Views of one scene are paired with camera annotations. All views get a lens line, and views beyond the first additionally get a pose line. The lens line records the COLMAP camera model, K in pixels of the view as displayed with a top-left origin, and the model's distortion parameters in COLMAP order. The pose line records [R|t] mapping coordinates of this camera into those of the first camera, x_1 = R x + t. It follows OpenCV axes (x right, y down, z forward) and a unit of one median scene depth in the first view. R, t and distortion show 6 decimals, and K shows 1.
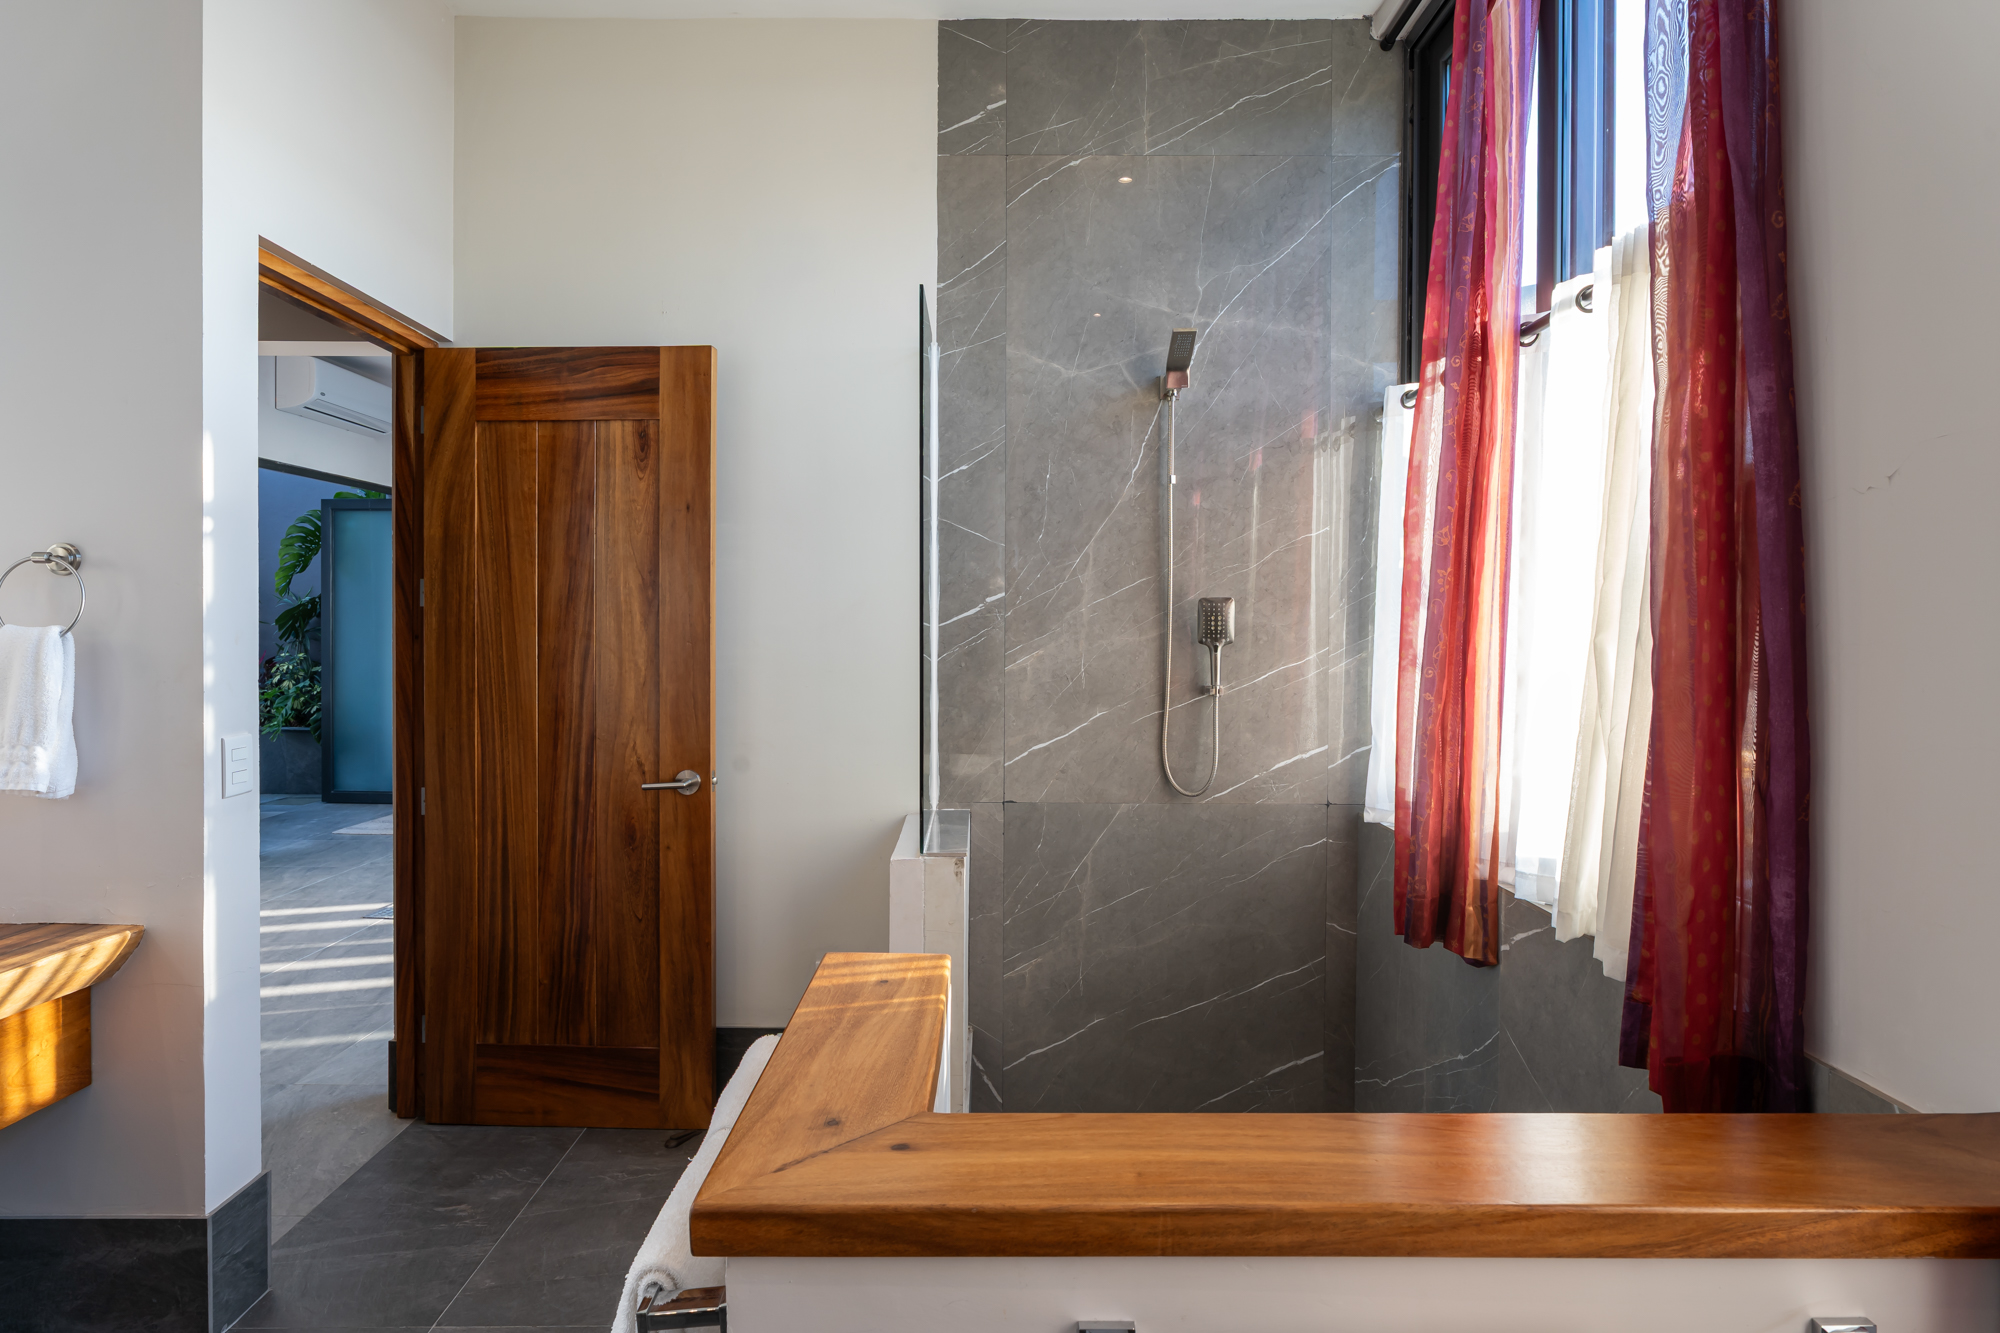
lens RADIAL K [[1138.1, 0, 983.4], [0, 1138.1, 634.6], [0, 0, 1]] dist [-0.005289, -0.000701]
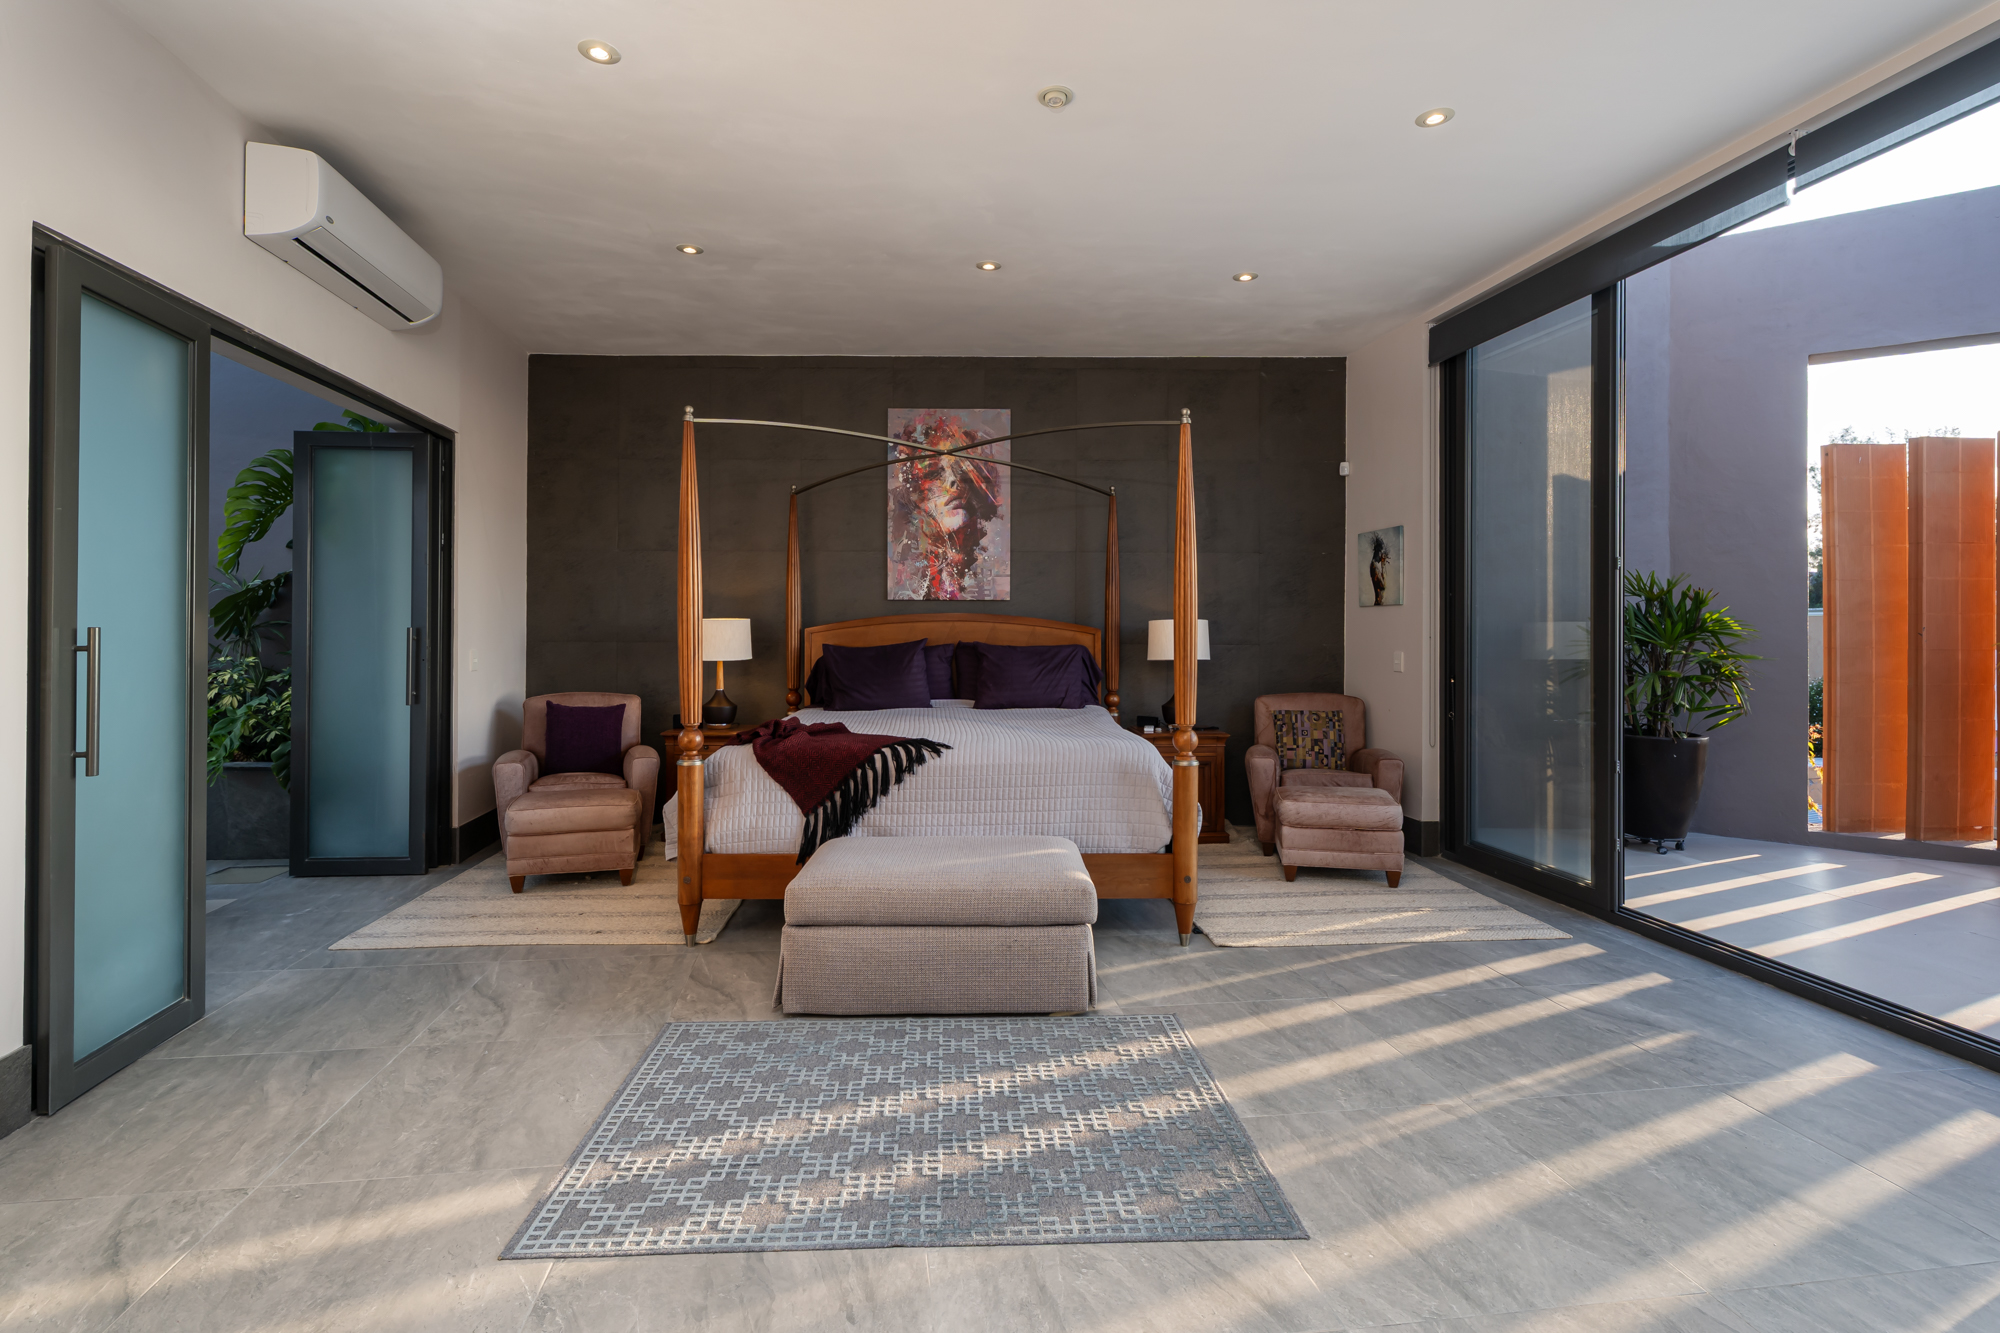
lens RADIAL K [[927.2, 0, 959.4], [0, 927.2, 630.8], [0, 0, 1]] dist [0.008145, -0.000160]
pose [[0.989303, 0.004039, 0.145817, -0.260444], [-0.002631, 0.999948, -0.009847, 0.004874], [-0.145849, 0.009358, 0.989263, 0.377058]]
